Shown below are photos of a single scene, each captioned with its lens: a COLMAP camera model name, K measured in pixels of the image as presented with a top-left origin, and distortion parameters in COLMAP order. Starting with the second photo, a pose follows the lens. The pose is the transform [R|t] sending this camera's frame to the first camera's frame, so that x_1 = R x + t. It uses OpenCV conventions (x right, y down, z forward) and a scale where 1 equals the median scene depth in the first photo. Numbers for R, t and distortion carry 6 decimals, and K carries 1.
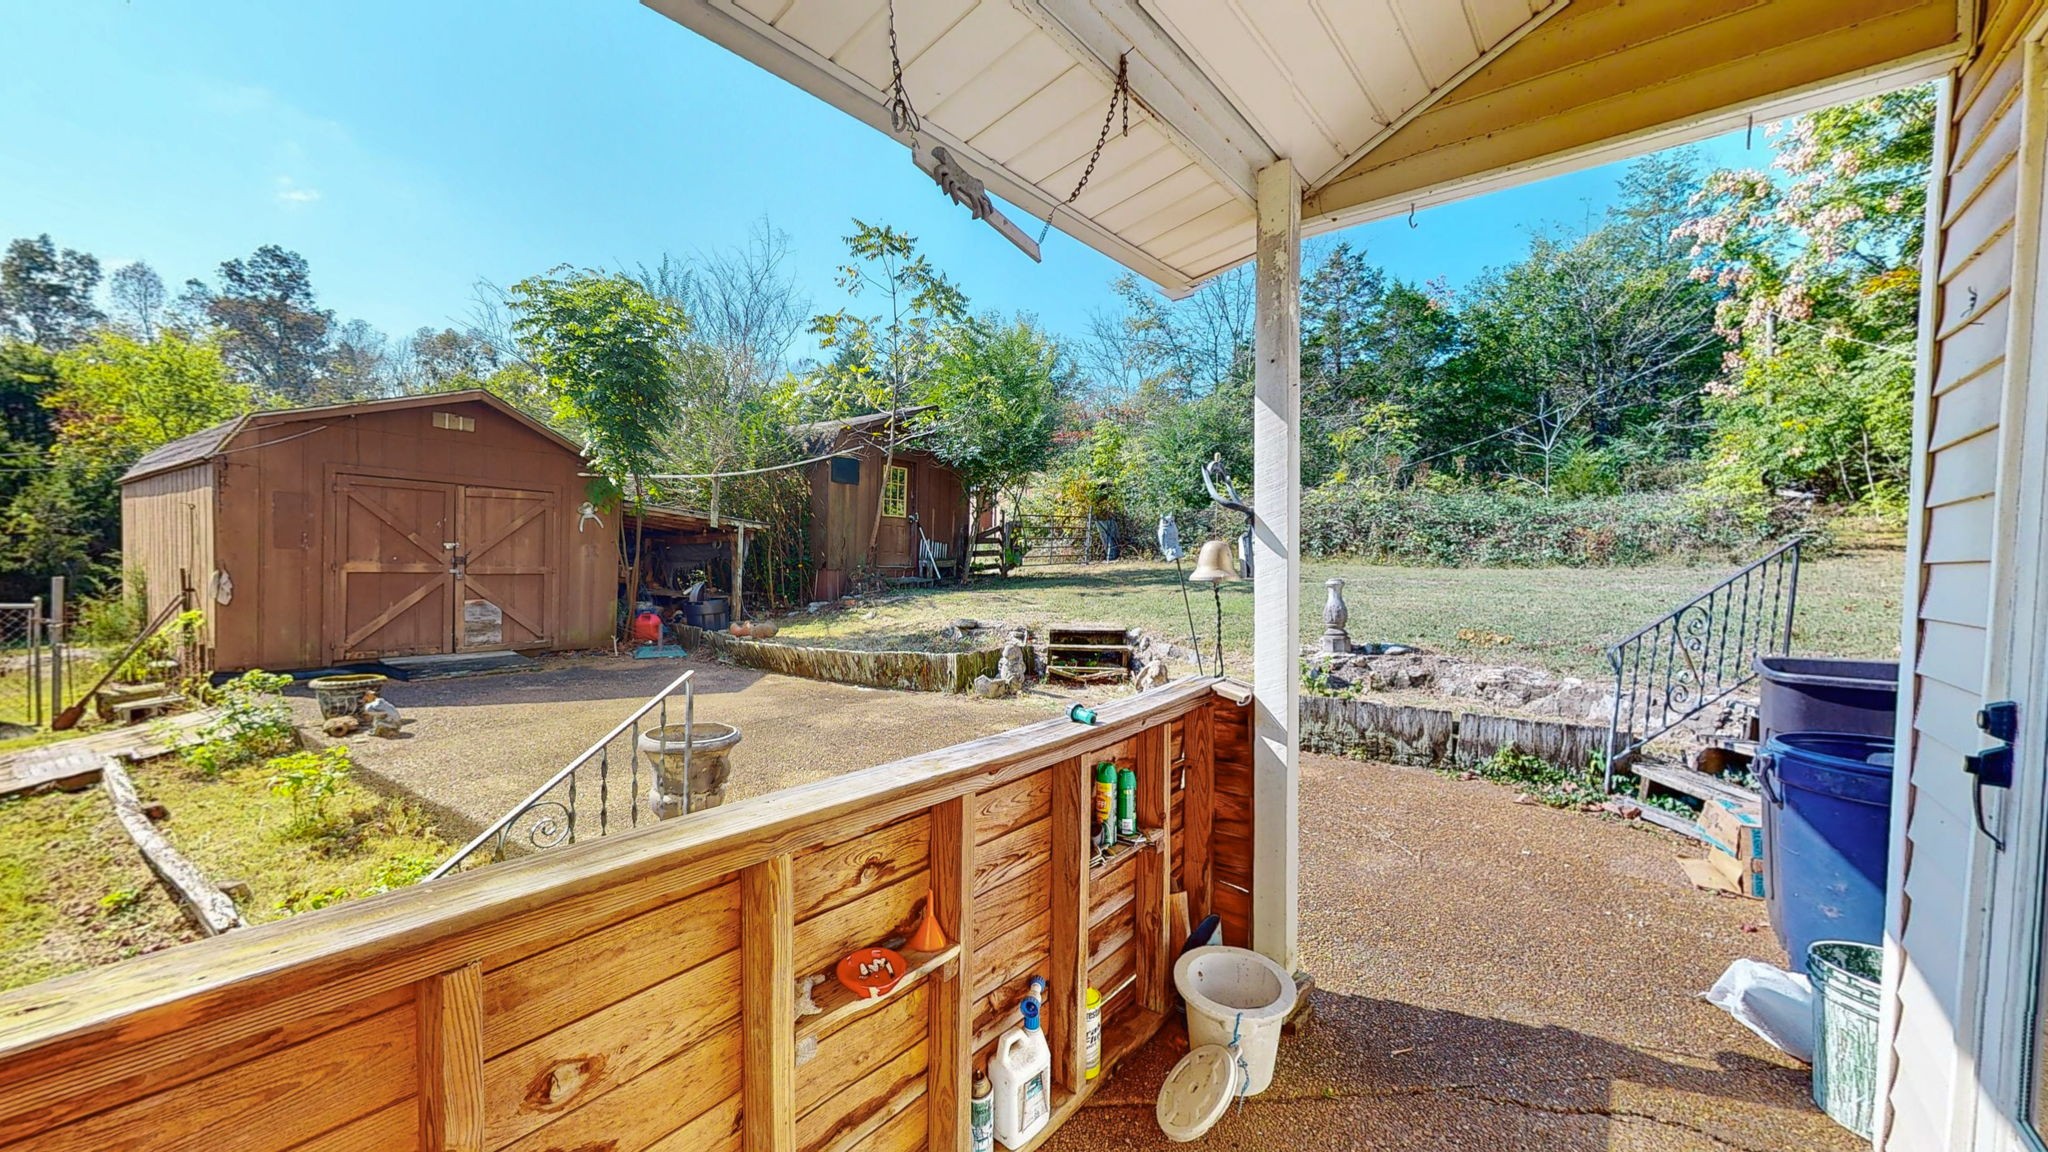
lens RADIAL K [[772.6, 0, 1024.0], [0, 772.6, 576.0], [0, 0, 1]] dist [-0.000755, -0.000175]
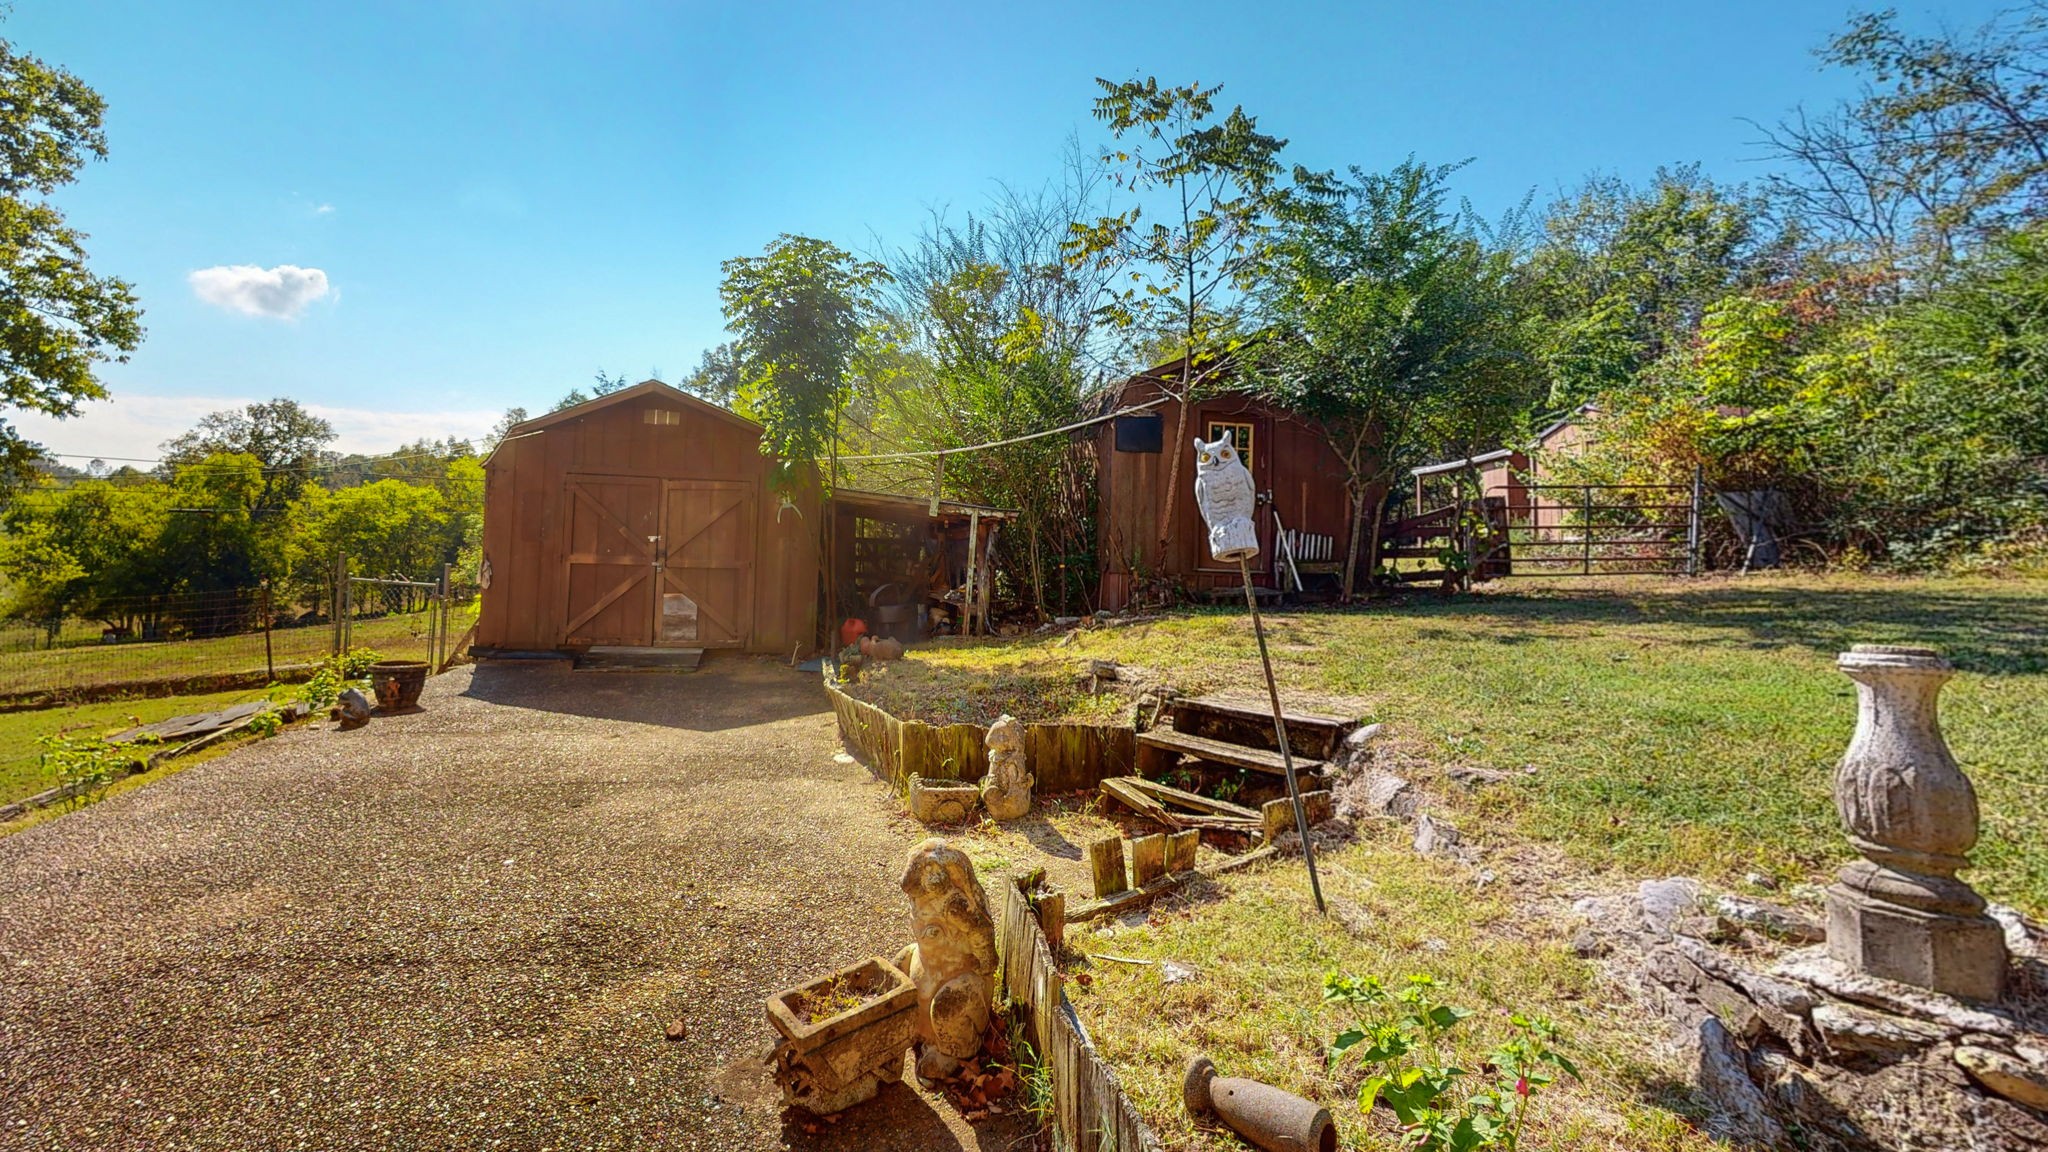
lens RADIAL K [[832.2, 0, 1025.1], [0, 832.2, 529.1], [0, 0, 1]] dist [0.000641, -0.000190]
pose [[0.693604, -0.017504, -0.720144, 0.346631], [-0.028335, 0.998268, -0.051556, -0.009050], [0.719799, 0.056165, 0.691907, 0.550106]]
